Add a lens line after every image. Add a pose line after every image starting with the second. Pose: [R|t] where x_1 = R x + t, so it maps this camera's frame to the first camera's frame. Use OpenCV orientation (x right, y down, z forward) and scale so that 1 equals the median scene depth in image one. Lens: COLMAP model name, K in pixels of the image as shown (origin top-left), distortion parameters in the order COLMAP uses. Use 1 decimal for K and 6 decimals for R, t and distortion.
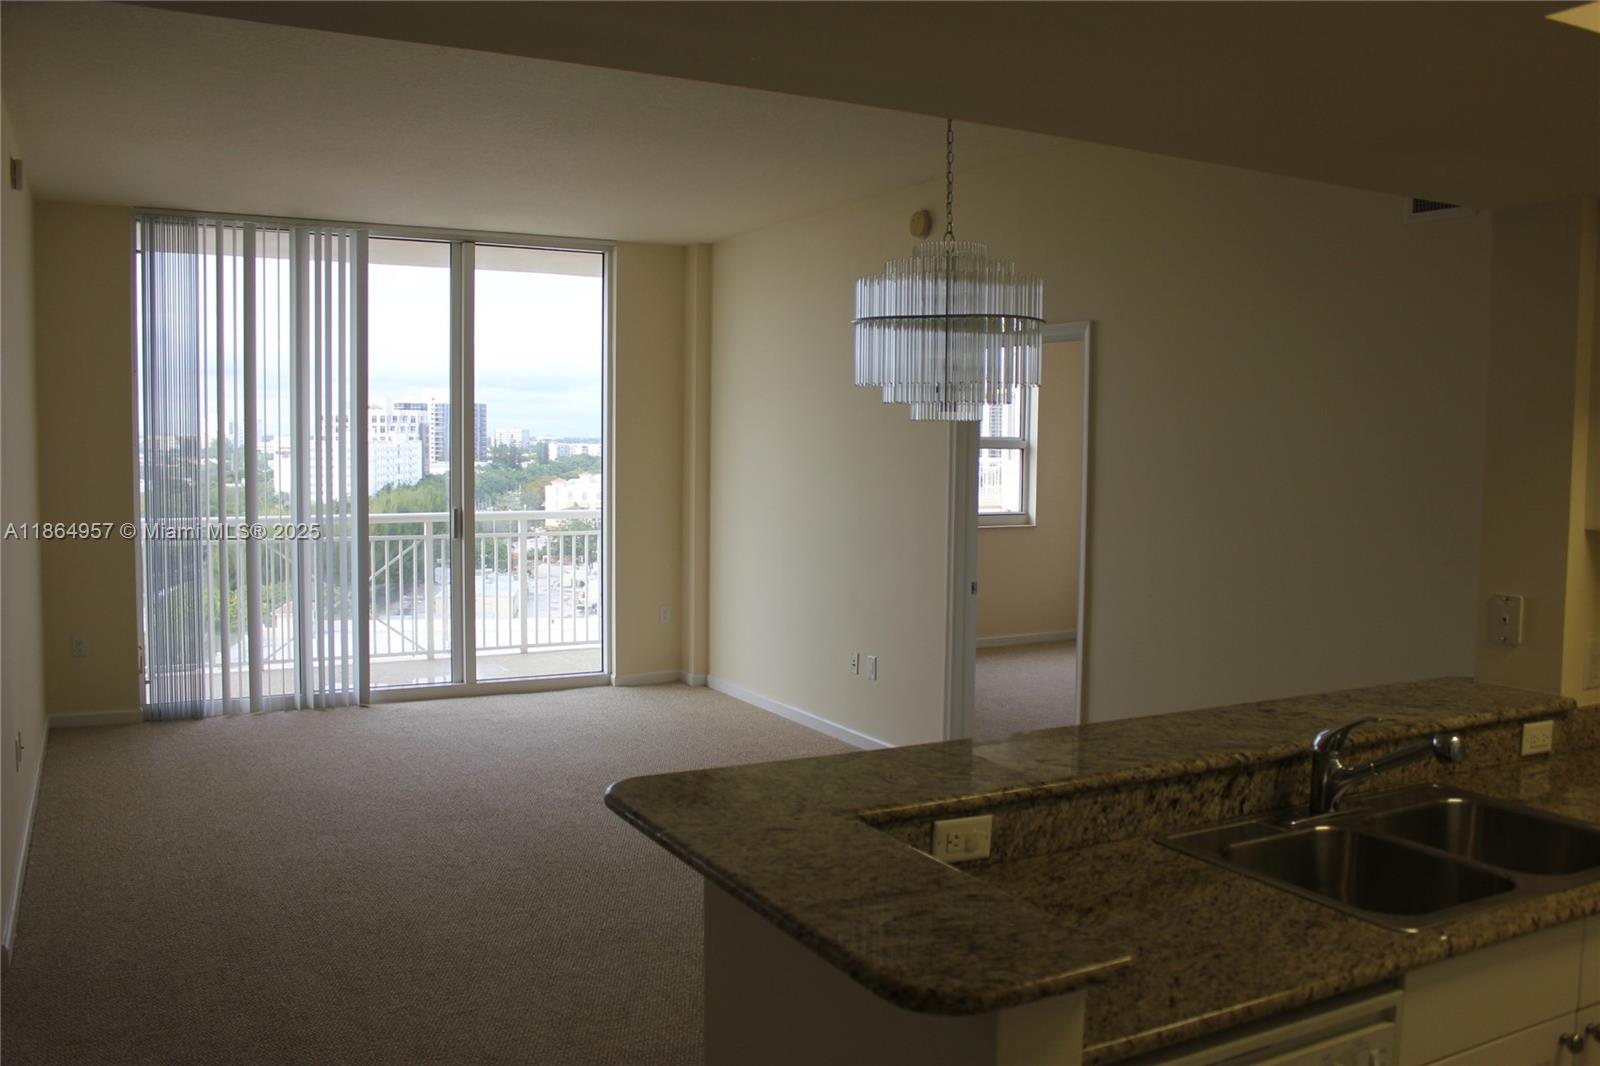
lens RADIAL K [[1337.8, 0, 790.0], [0, 1337.8, 523.3], [0, 0, 1]] dist [-0.160167, 0.137794]
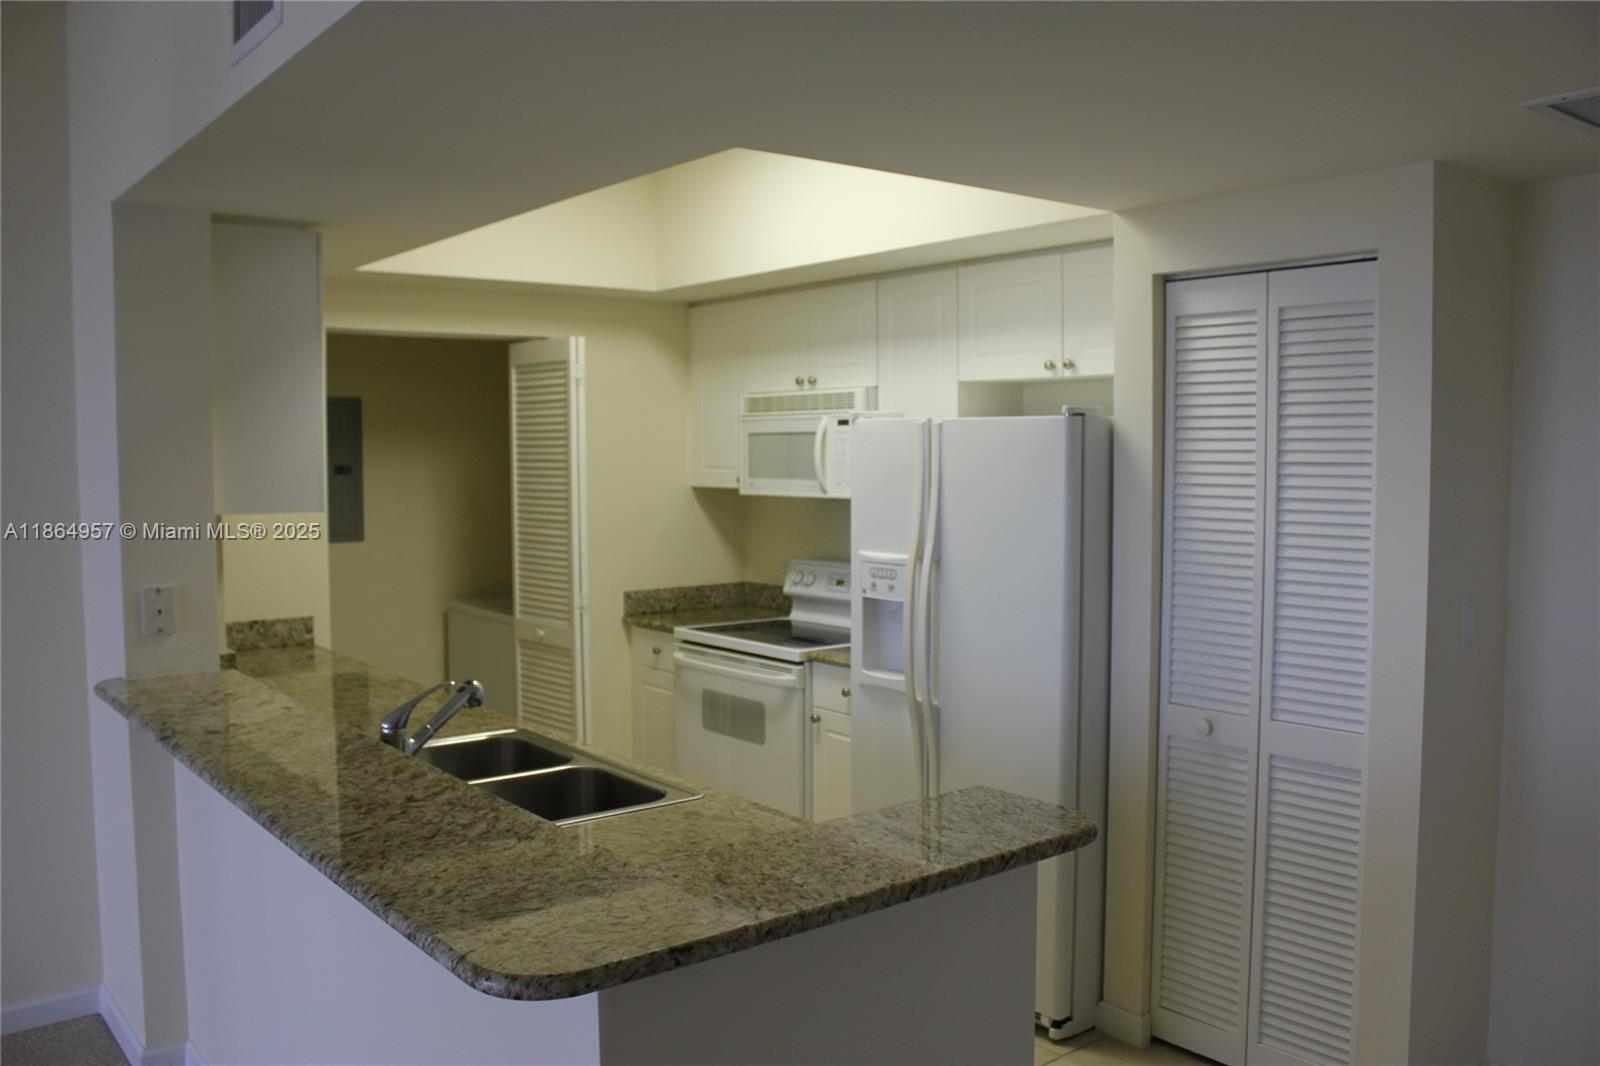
lens RADIAL K [[1337.8, 0, 802.1], [0, 1337.8, 532.5], [0, 0, 1]] dist [-0.160167, 0.137794]
pose [[-0.178152, -0.076406, 0.981032, -0.432473], [0.067496, 0.993684, 0.089649, -0.035886], [-0.981685, 0.082187, -0.171870, 0.547009]]
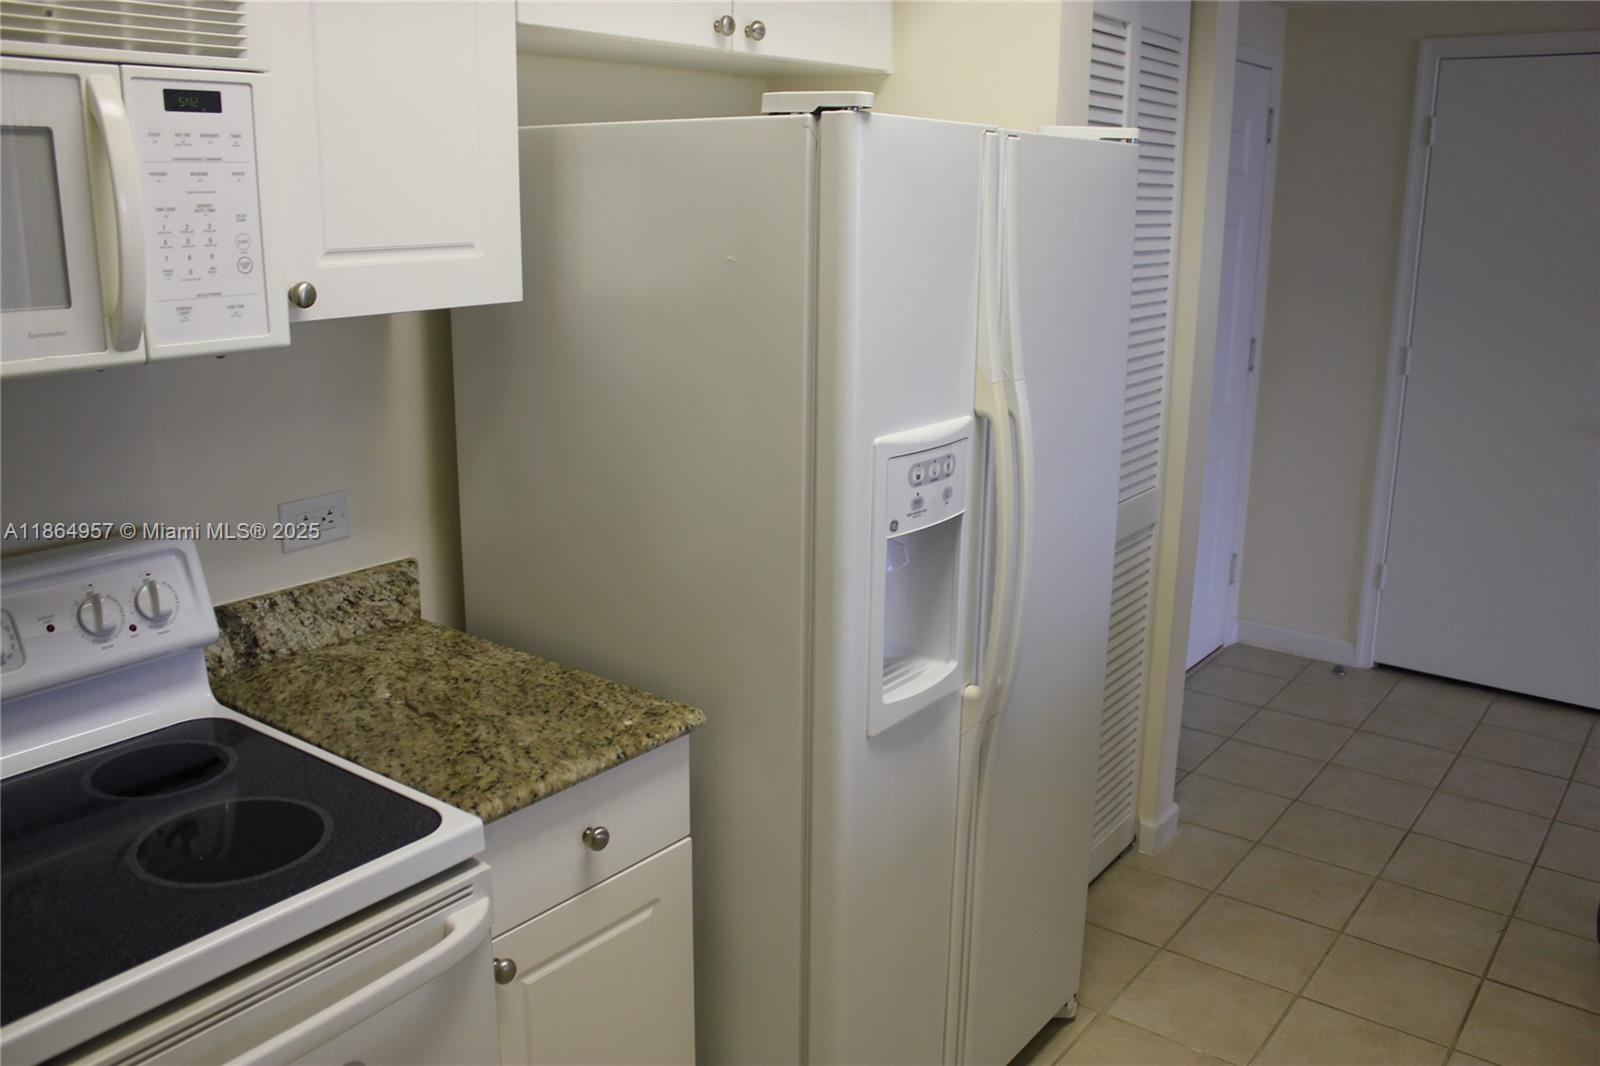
lens RADIAL K [[1337.8, 0, 802.0], [0, 1337.8, 531.2], [0, 0, 1]] dist [-0.160167, 0.137794]
pose [[-0.910926, 0.079688, -0.404801, 0.630867], [-0.051127, 0.951802, 0.302422, -0.027798], [0.409389, 0.296180, -0.862947, 0.680880]]
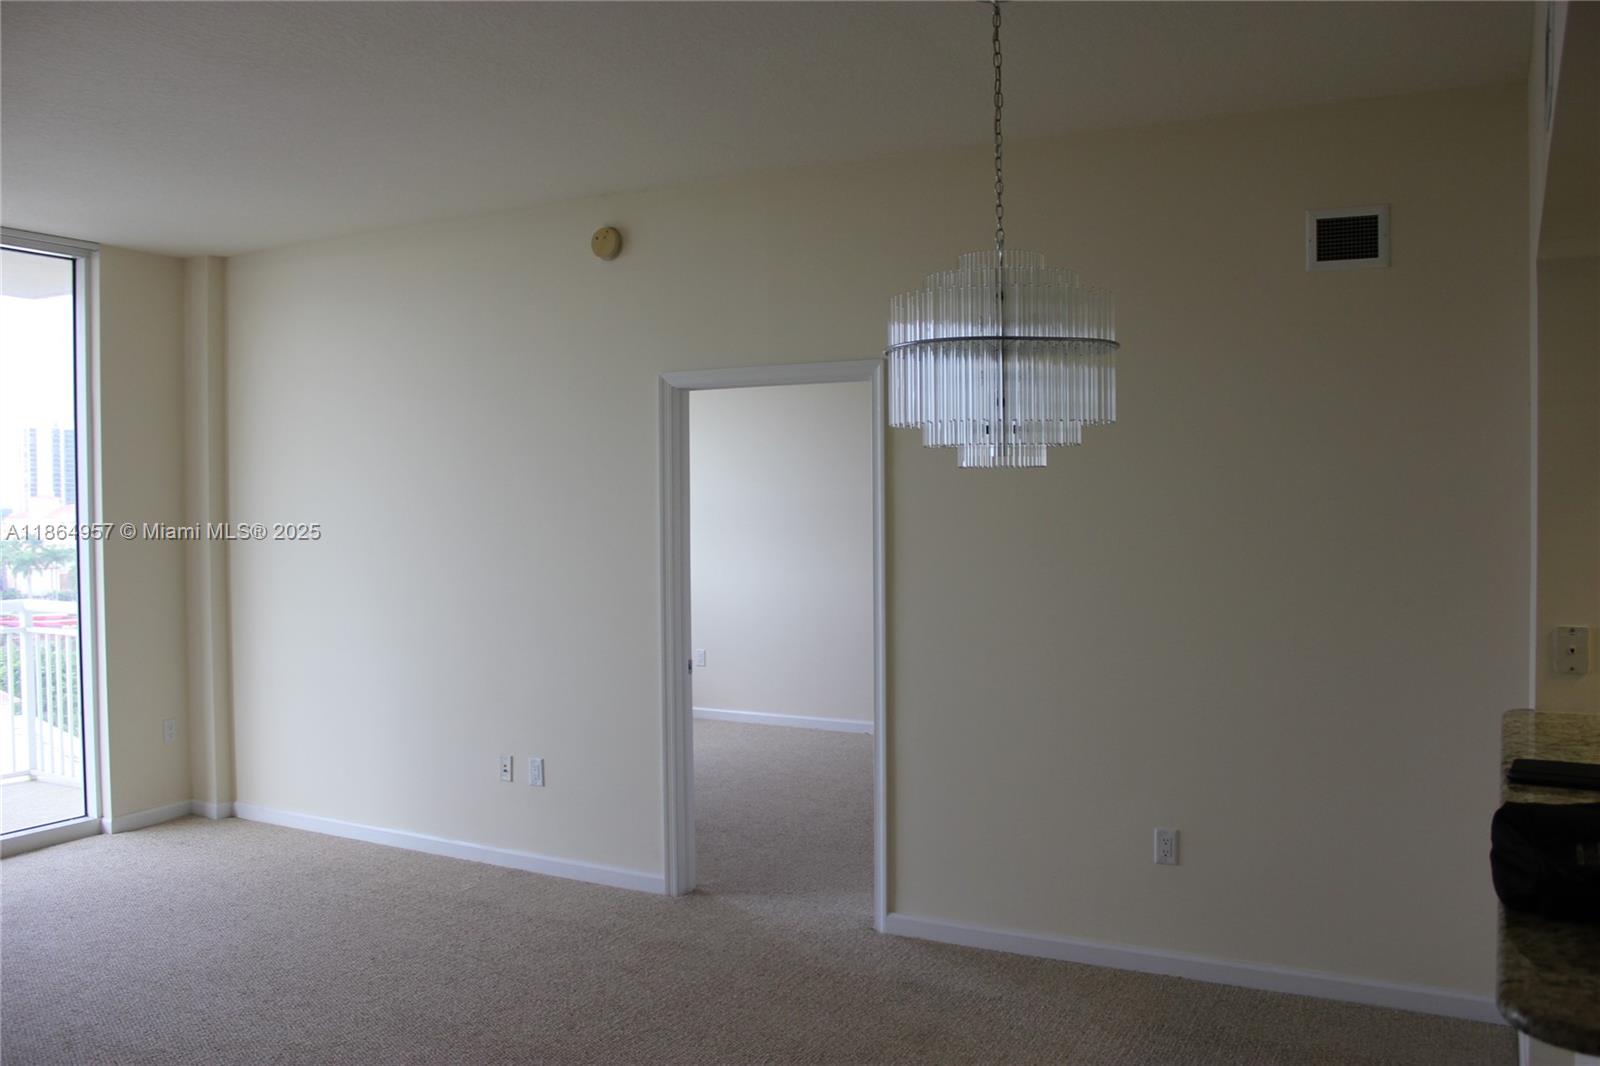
lens RADIAL K [[1337.8, 0, 793.7], [0, 1337.8, 528.3], [0, 0, 1]] dist [-0.160167, 0.137794]
pose [[0.837244, -0.030099, 0.546001, -0.440093], [0.052274, 0.998317, -0.025124, -0.025121], [-0.544326, 0.049577, 0.837408, 0.378558]]
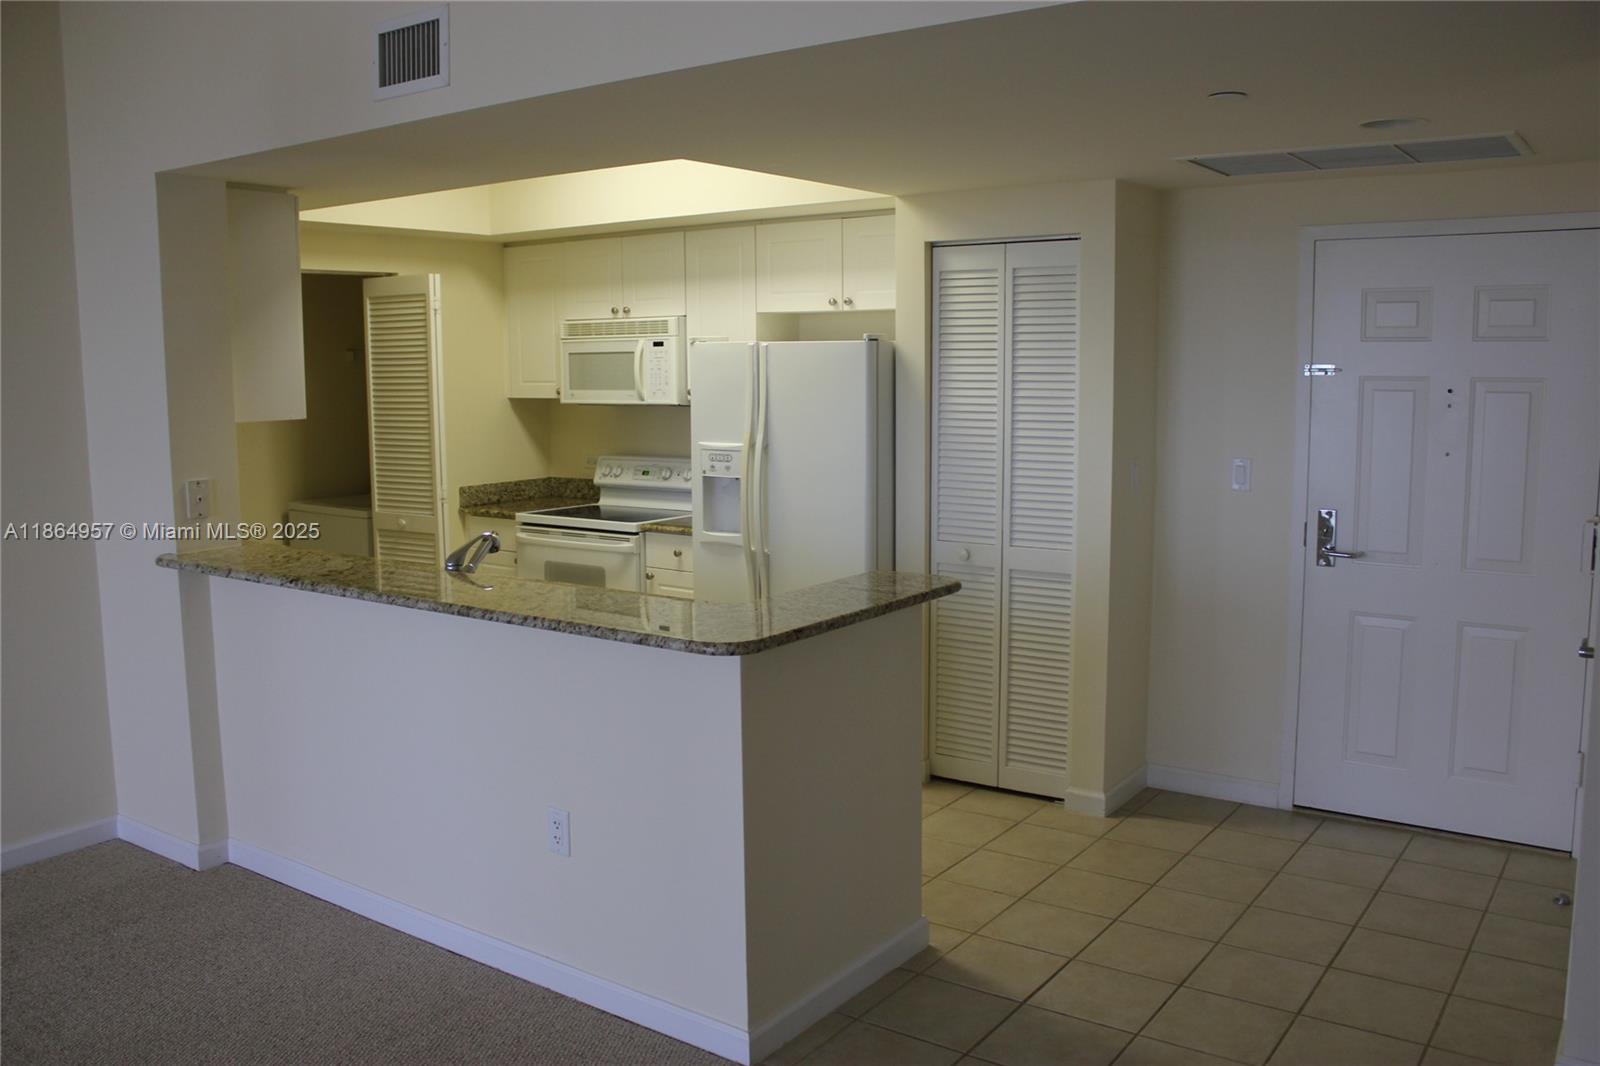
lens RADIAL K [[1337.8, 0, 812.2], [0, 1337.8, 546.2], [0, 0, 1]] dist [-0.160167, 0.137794]
pose [[-0.448326, -0.134757, 0.883654, -0.674565], [0.060140, 0.981784, 0.180234, -0.058241], [-0.891845, 0.133946, -0.432055, 0.797520]]
